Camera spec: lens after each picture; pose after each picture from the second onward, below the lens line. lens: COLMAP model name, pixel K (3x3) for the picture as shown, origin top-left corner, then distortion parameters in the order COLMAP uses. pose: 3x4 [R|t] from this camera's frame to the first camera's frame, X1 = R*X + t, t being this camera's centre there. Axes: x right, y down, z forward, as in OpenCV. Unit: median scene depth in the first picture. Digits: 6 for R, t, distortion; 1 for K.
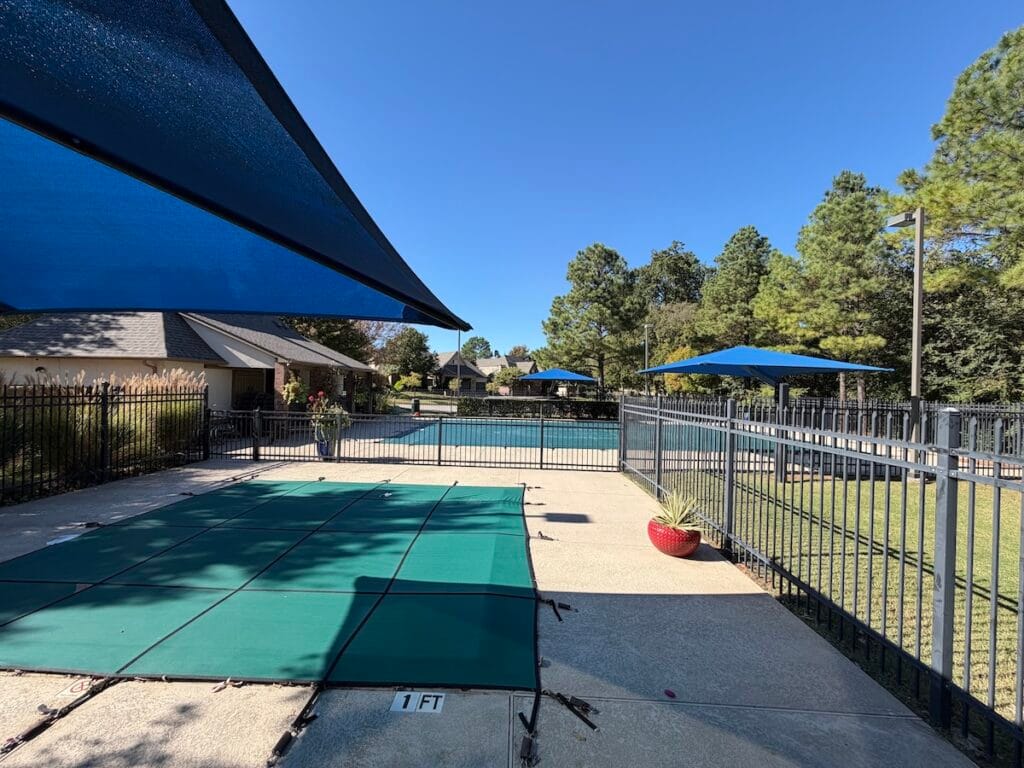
lens RADIAL K [[411.3, 0, 512.0], [0, 411.3, 385.1], [0, 0, 1]] dist [-0.006435, 0.000647]
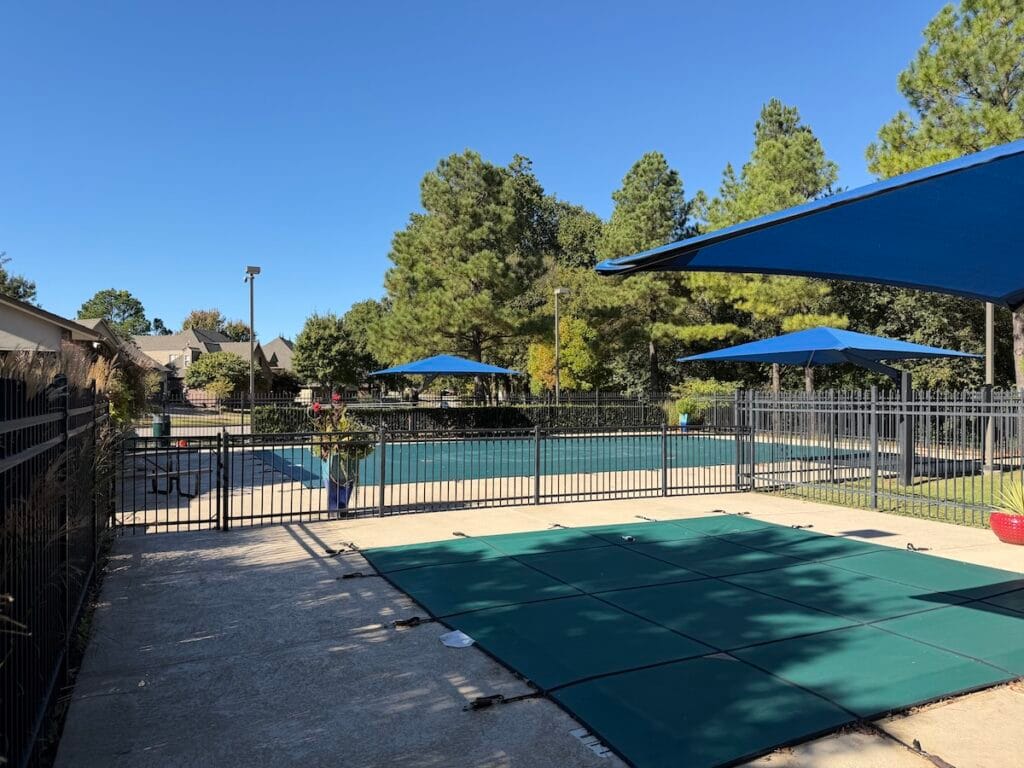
lens RADIAL K [[720.4, 0, 510.7], [0, 720.4, 389.5], [0, 0, 1]] dist [0.006788, -0.018776]
pose [[0.892673, -0.018901, 0.450308, -0.469549], [0.015316, 0.999815, 0.011604, 0.001383], [-0.450444, -0.003462, 0.892798, 0.009225]]
